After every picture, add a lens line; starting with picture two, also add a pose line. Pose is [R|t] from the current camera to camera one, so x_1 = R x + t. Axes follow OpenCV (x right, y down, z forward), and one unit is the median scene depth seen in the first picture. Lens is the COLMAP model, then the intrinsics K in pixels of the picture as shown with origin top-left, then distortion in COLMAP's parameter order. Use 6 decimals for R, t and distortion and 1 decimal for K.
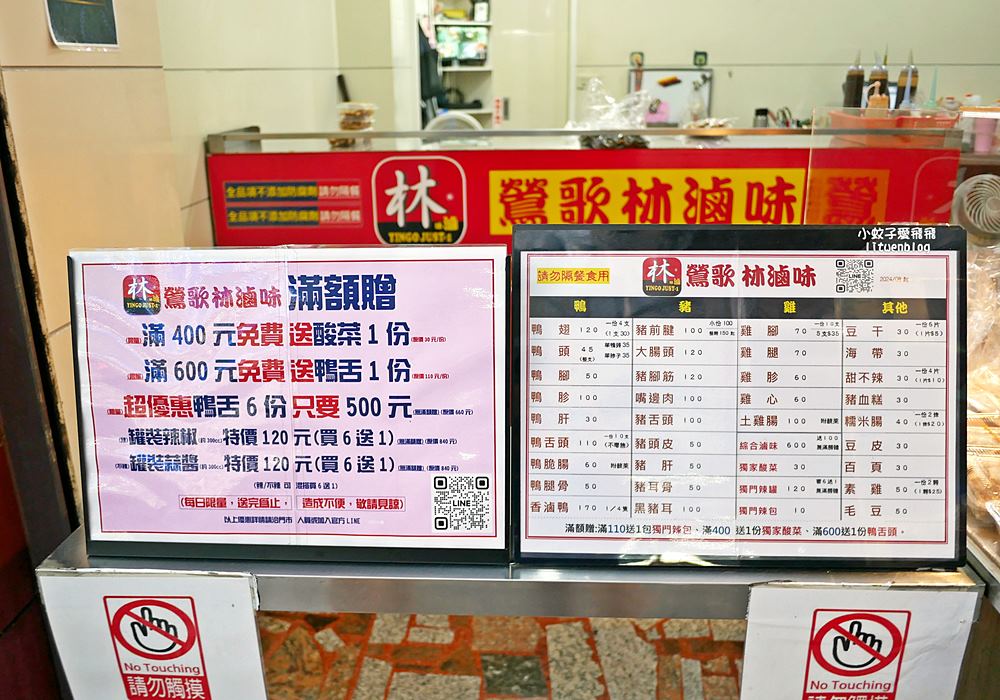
lens RADIAL K [[887.4, 0, 493.5], [0, 887.4, 401.4], [0, 0, 1]] dist [-0.036277, 0.015038]
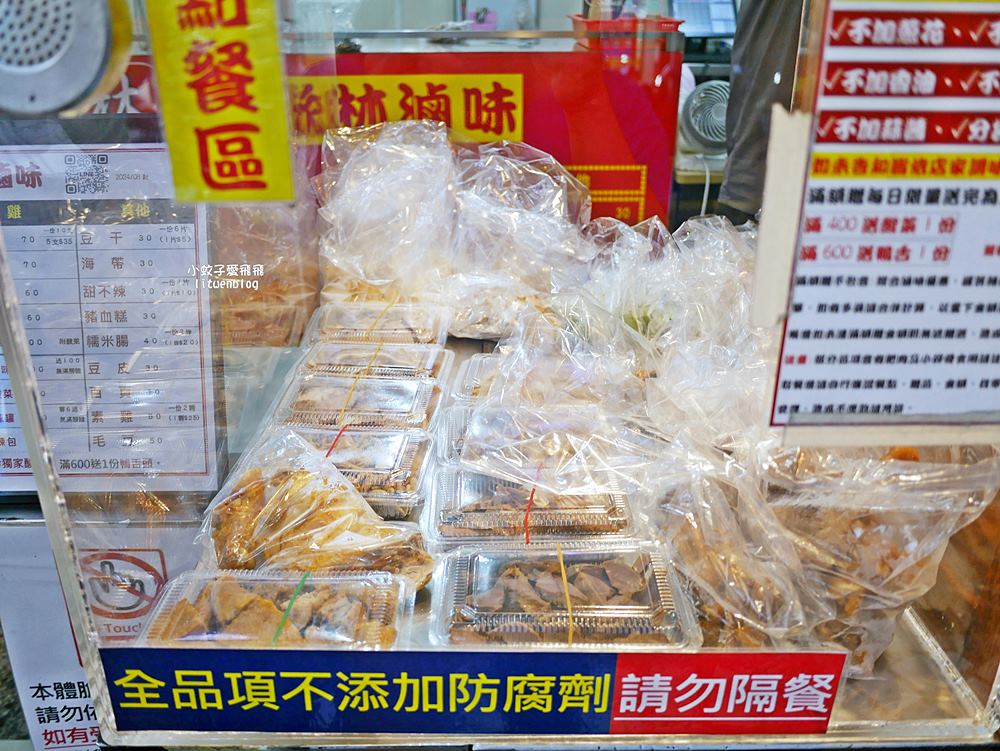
lens RADIAL K [[842.3, 0, 518.4], [0, 842.3, 407.9], [0, 0, 1]] dist [-0.047598, 0.022844]
pose [[0.998604, -0.017073, 0.049991, 0.295657], [0.011636, 0.994181, 0.107096, 0.001698], [-0.051528, -0.106365, 0.992991, 0.051603]]
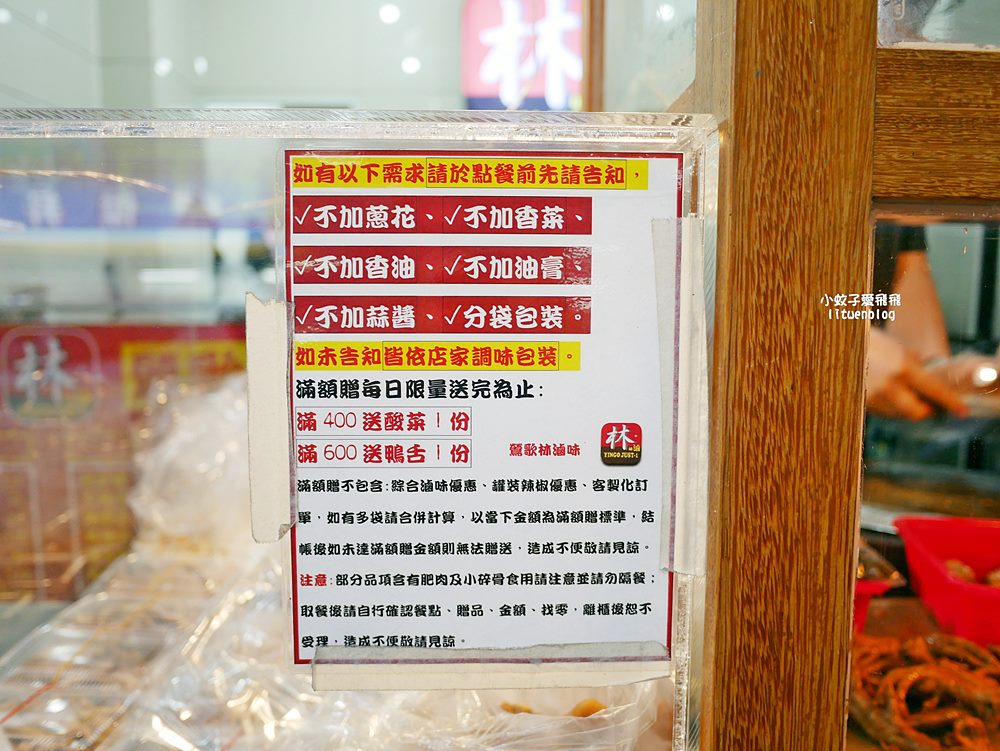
lens RADIAL K [[842.3, 0, 476.1], [0, 842.3, 396.7], [0, 0, 1]] dist [-0.047598, 0.022844]
pose [[0.998416, 0.001941, 0.056236, 0.406338], [0.010573, 0.975131, -0.221375, 0.015568], [-0.055267, 0.221619, 0.973566, 0.075249]]
